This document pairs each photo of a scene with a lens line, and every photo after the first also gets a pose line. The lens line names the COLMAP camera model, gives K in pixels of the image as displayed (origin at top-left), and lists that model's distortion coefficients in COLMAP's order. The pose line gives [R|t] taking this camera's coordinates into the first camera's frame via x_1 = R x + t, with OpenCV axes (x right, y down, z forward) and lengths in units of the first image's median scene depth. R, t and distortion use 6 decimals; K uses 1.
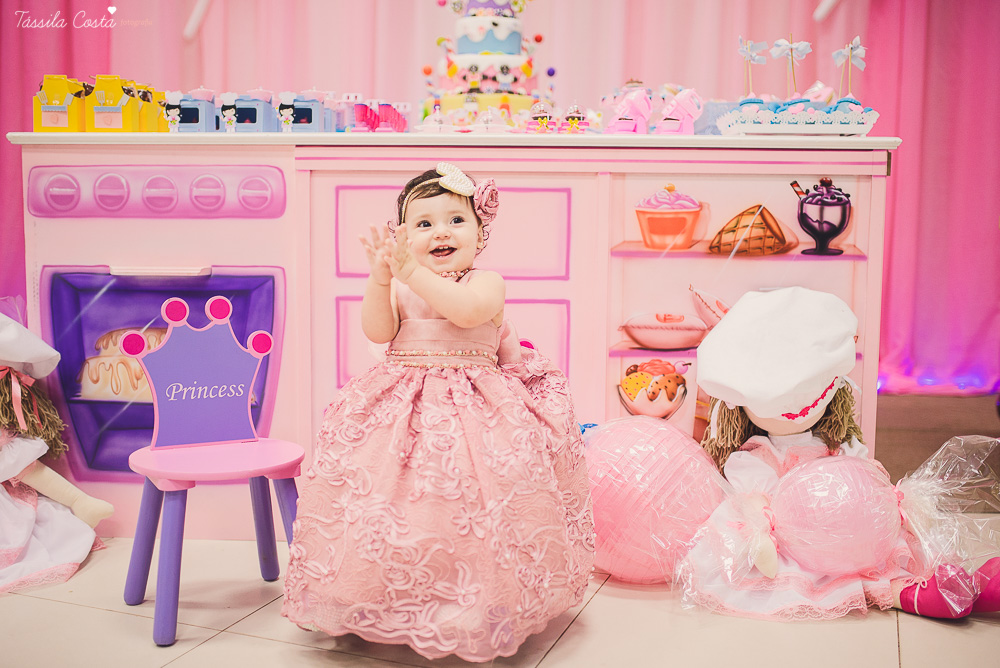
lens RADIAL K [[998.7, 0, 500.0], [0, 998.7, 334.0], [0, 0, 1]] dist [-0.078546, 0.100640]
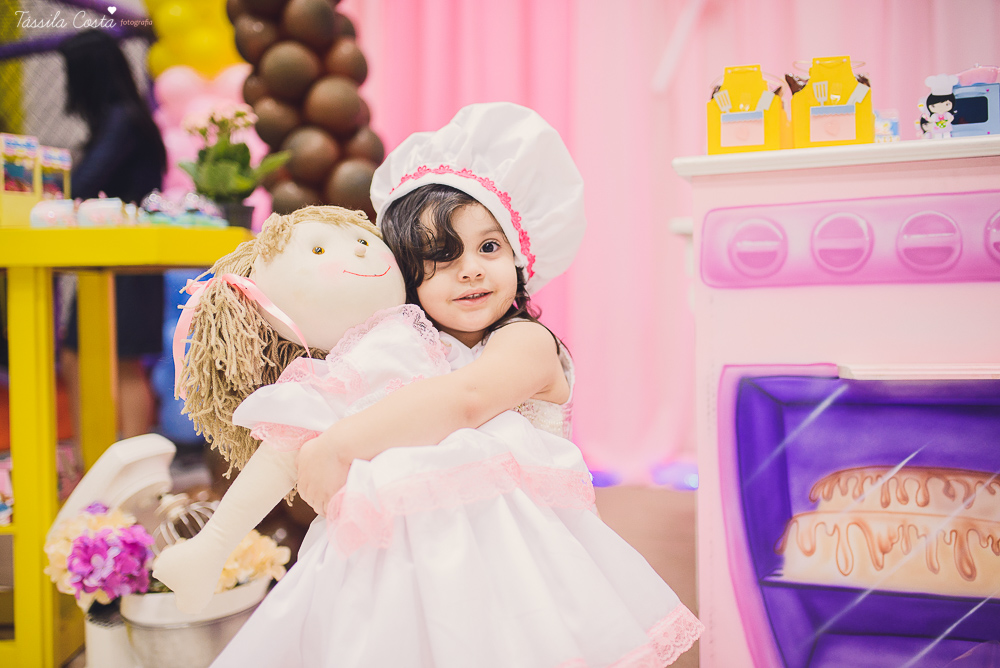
lens RADIAL K [[951.7, 0, 500.0], [0, 951.7, 334.0], [0, 0, 1]] dist [-0.078981, 0.096162]
pose [[0.944719, -0.024233, -0.326984, -0.405038], [-0.000090, 0.997246, -0.074166, -0.044757], [0.327881, 0.070095, 0.942115, 0.387405]]
